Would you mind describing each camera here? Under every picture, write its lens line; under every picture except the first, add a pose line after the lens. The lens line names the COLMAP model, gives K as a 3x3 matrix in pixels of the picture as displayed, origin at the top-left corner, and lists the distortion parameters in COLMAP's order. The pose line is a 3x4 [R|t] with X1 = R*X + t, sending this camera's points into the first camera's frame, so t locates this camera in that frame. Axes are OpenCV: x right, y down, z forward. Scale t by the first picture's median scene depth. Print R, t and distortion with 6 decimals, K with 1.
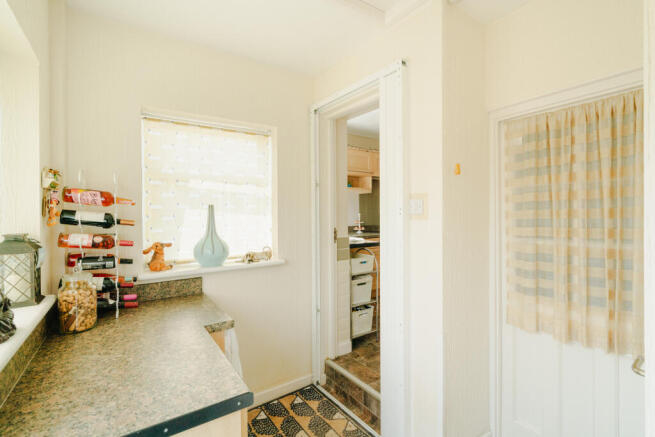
lens RADIAL K [[300.2, 0, 327.6], [0, 300.2, 218.0], [0, 0, 1]] dist [0.002605, 0.000123]
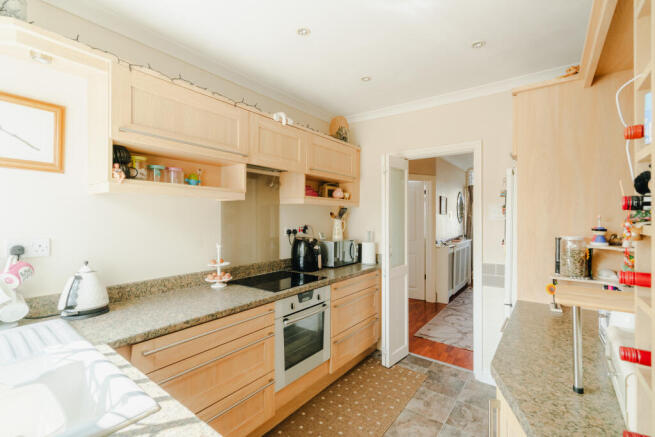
lens RADIAL K [[300.2, 0, 327.4], [0, 300.2, 216.2], [0, 0, 1]] dist [0.002605, 0.000123]
pose [[0.944931, 0.016932, 0.326832, 0.111374], [-0.014172, 0.999841, -0.010822, -0.055176], [-0.326964, 0.005595, 0.945020, 0.515424]]
